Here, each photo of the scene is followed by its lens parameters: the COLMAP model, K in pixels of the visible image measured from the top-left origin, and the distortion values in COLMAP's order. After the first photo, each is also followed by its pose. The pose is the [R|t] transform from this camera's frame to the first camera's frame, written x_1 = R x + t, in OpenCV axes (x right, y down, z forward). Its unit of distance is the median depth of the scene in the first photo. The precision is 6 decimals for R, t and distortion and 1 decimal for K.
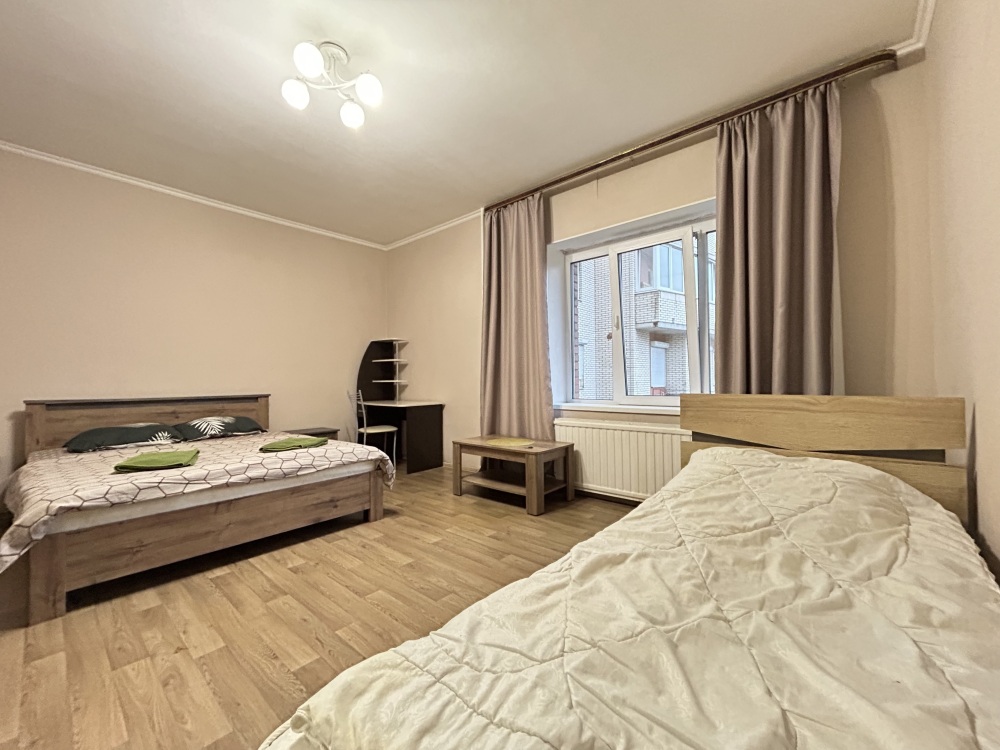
lens RADIAL K [[407.6, 0, 498.1], [0, 407.6, 374.5], [0, 0, 1]] dist [0.002246, -0.000860]
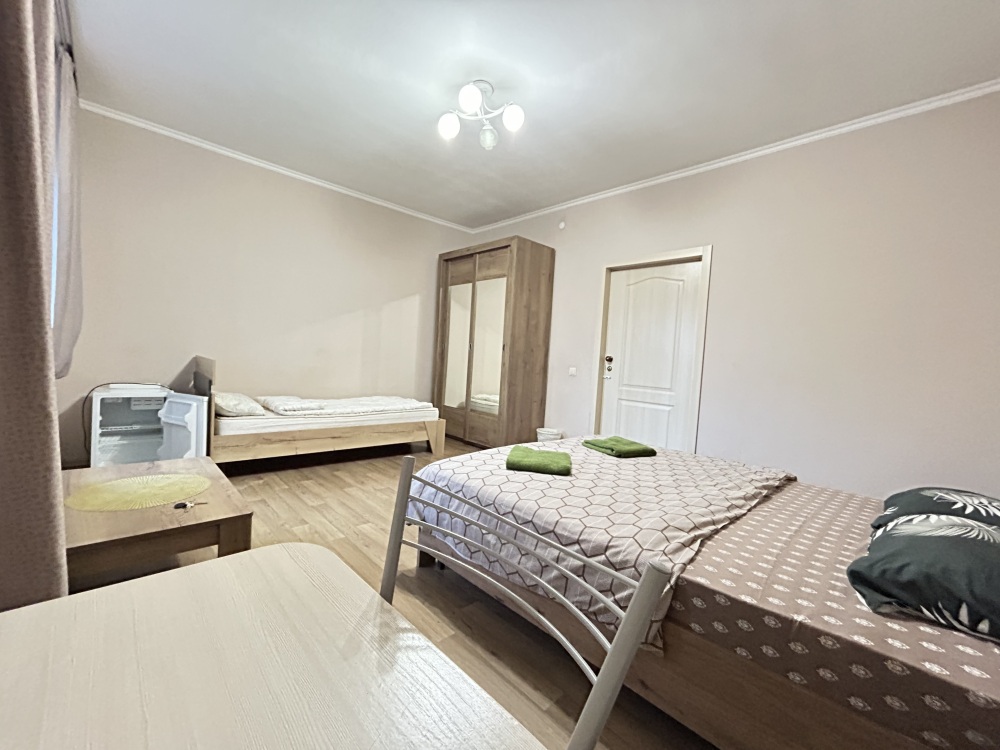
lens RADIAL K [[407.6, 0, 502.6], [0, 407.6, 377.4], [0, 0, 1]] dist [0.002246, -0.000860]
pose [[-0.994666, -0.055385, 0.087022, -0.454040], [-0.052682, 0.998064, 0.033058, 0.002413], [-0.088685, 0.028297, -0.995658, 1.604700]]
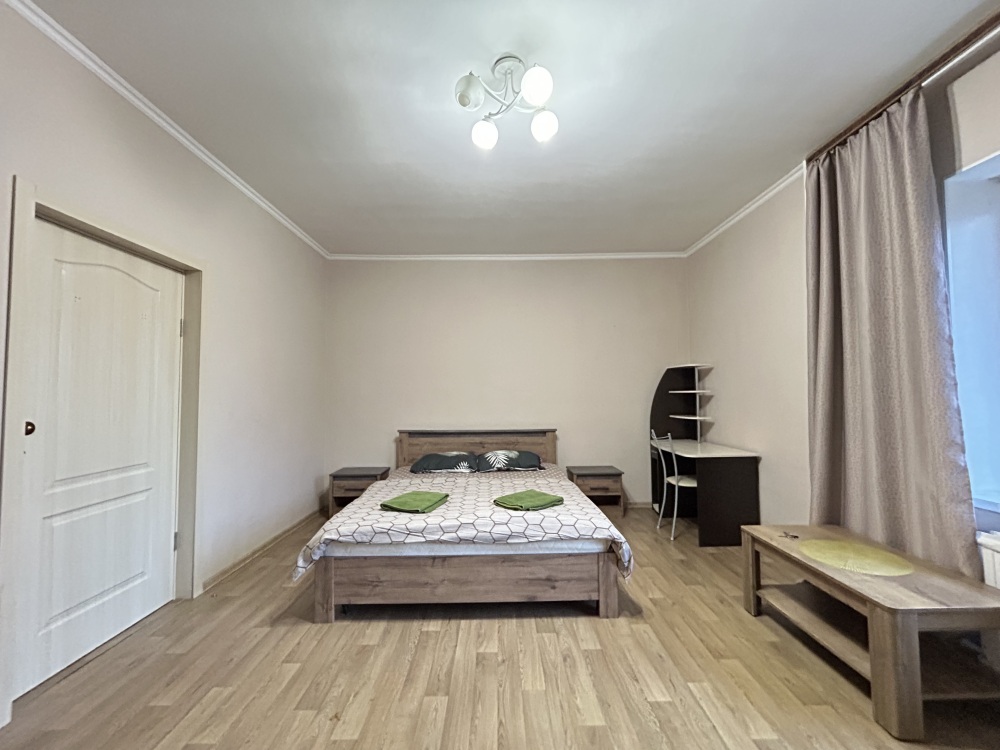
lens RADIAL K [[407.6, 0, 499.7], [0, 407.6, 374.7], [0, 0, 1]] dist [0.002246, -0.000860]
pose [[0.663826, -0.029504, -0.747305, 0.151878], [0.012413, 0.999519, -0.028435, -0.083082], [0.747784, 0.009599, 0.663873, 0.302352]]
